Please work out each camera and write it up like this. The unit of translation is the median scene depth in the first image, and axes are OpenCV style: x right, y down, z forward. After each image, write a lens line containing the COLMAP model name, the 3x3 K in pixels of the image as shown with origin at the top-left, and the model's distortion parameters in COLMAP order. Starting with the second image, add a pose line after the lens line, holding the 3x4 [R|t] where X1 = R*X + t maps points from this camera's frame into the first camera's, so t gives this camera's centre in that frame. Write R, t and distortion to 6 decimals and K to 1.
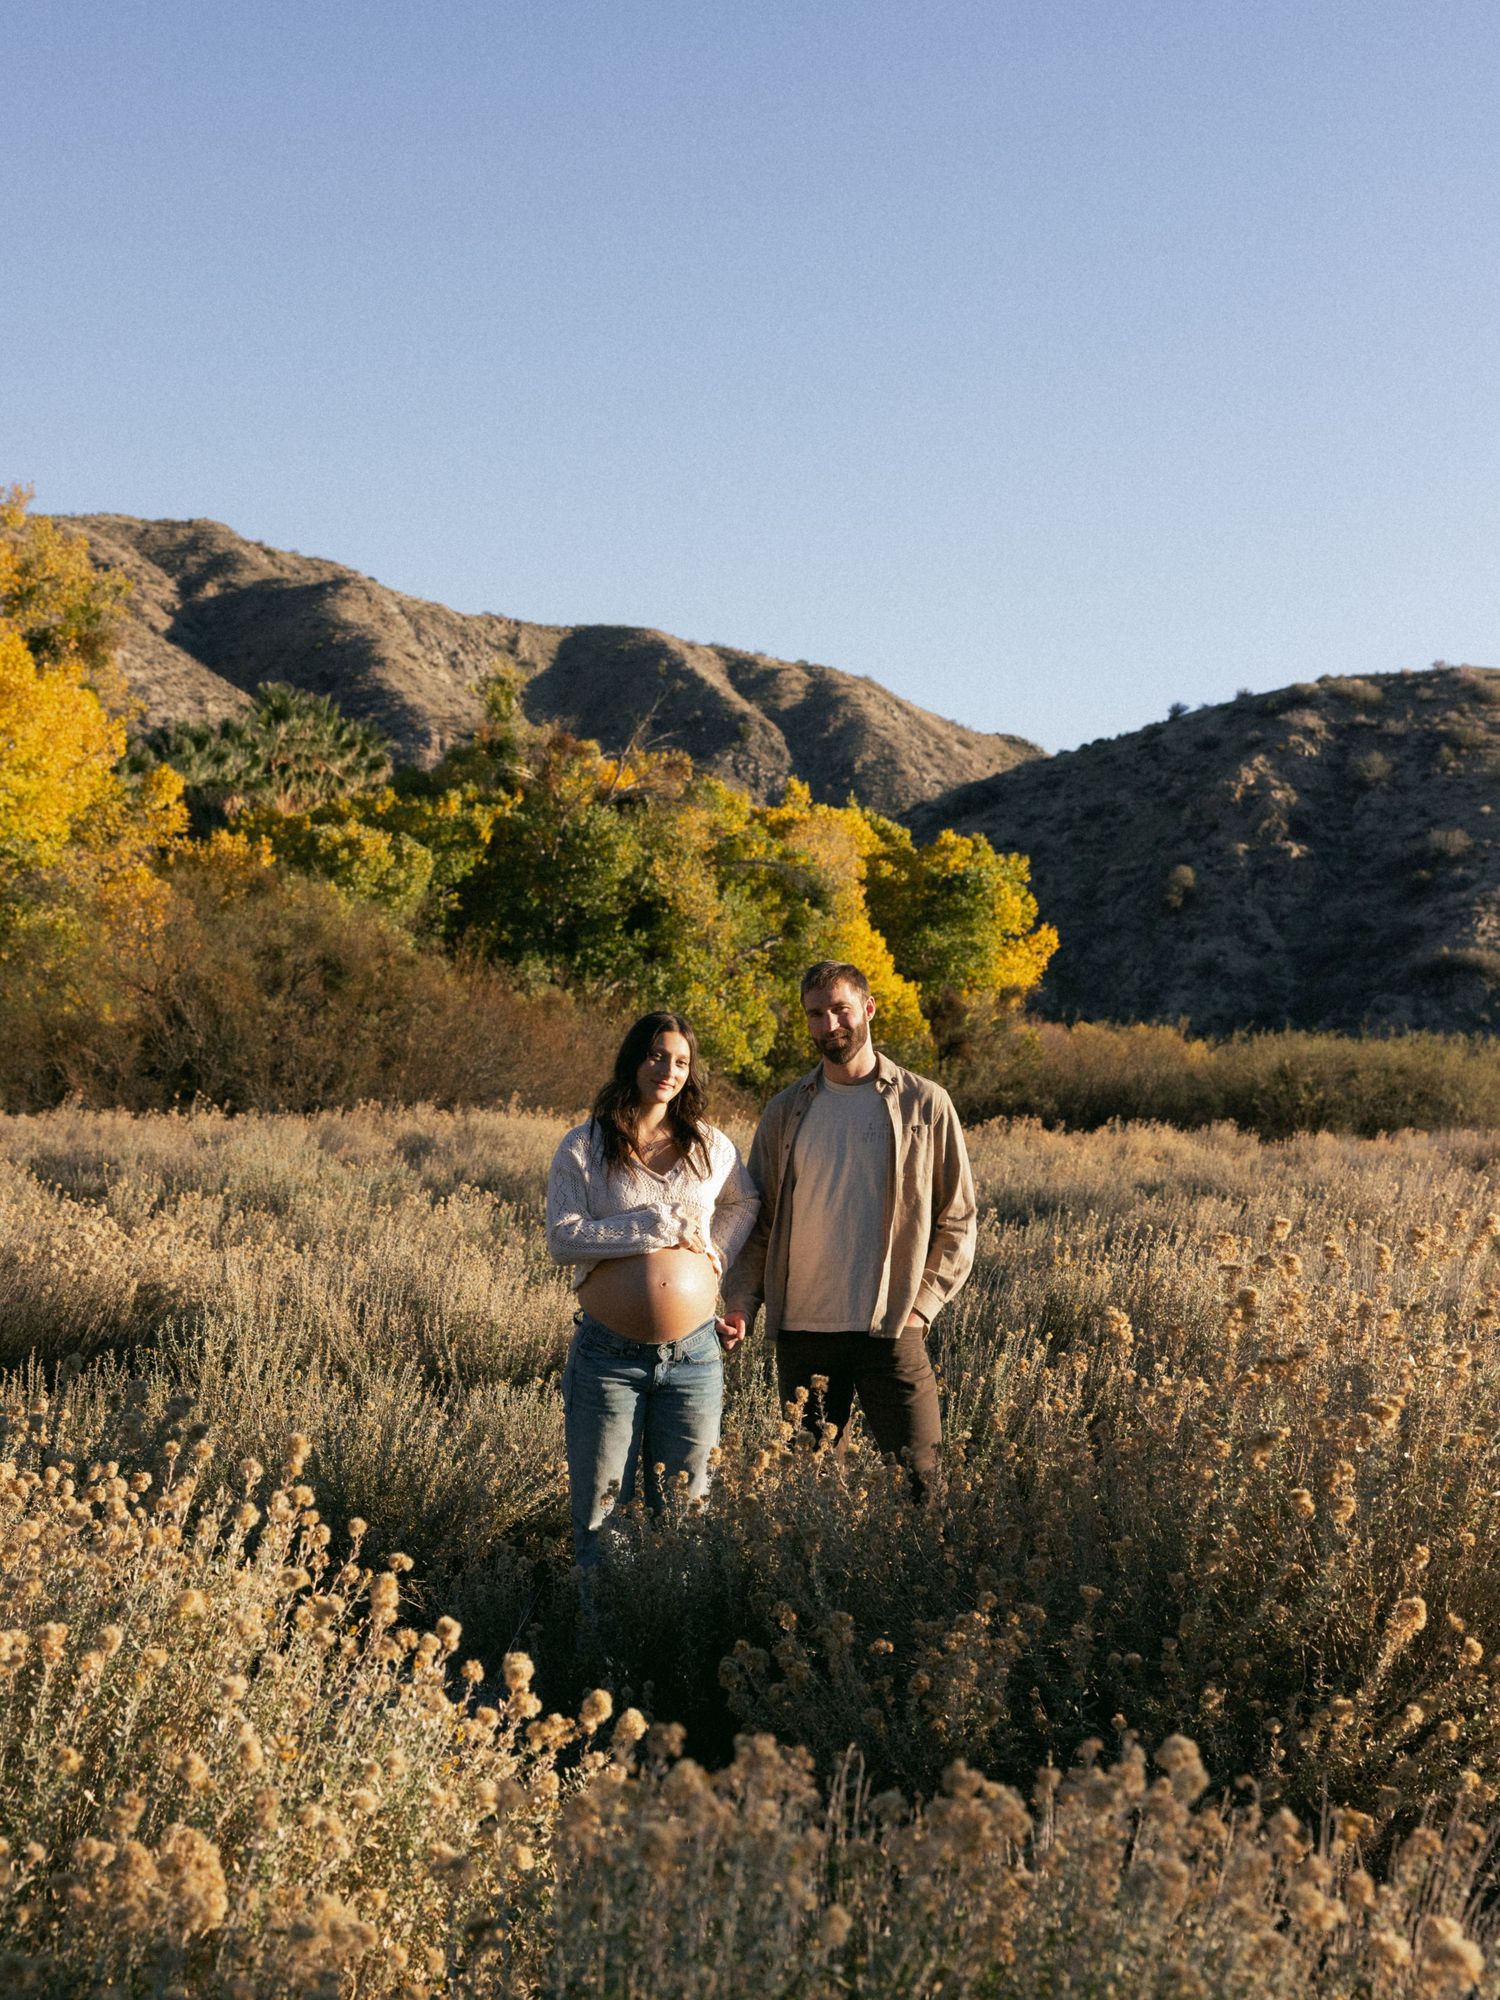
lens RADIAL K [[2776.2, 0, 750.0], [0, 2776.2, 1000.0], [0, 0, 1]] dist [-0.042037, 0.053578]
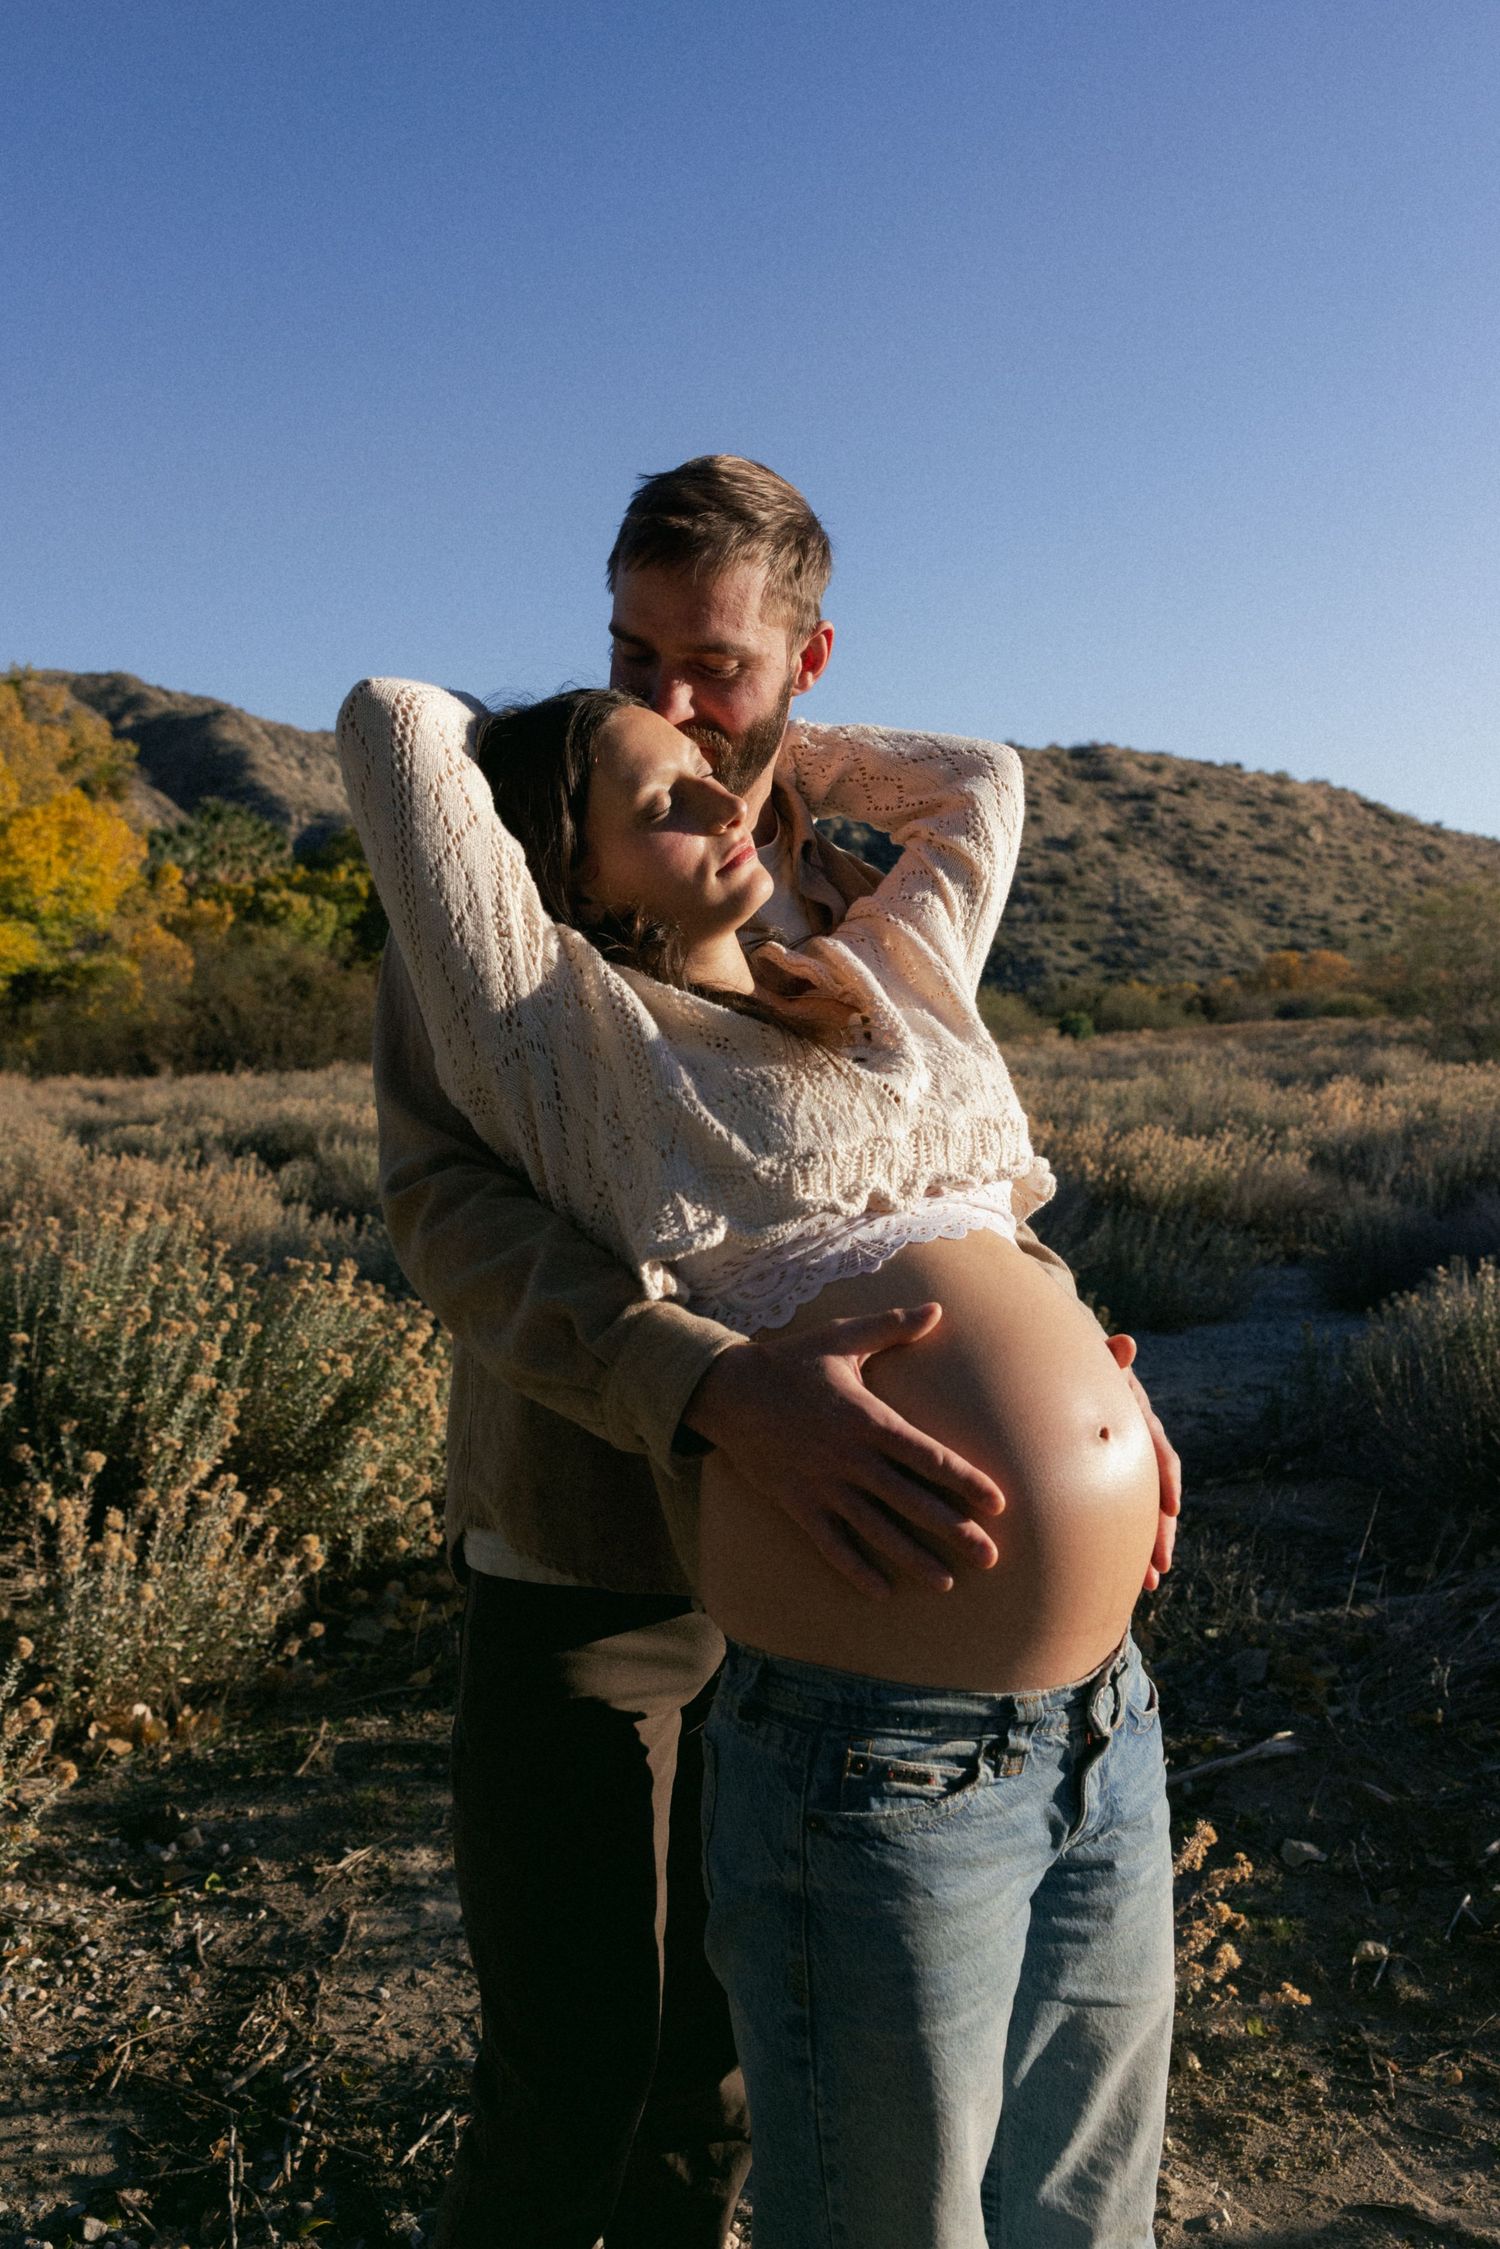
lens RADIAL K [[1953.5, 0, 750.0], [0, 1953.5, 1124.5], [0, 0, 1]] dist [-0.009538, -0.002441]
pose [[0.990498, -0.062844, 0.122326, -0.018740], [0.053168, 0.995309, 0.080824, -0.005041], [-0.126831, -0.073552, 0.989194, -0.129421]]
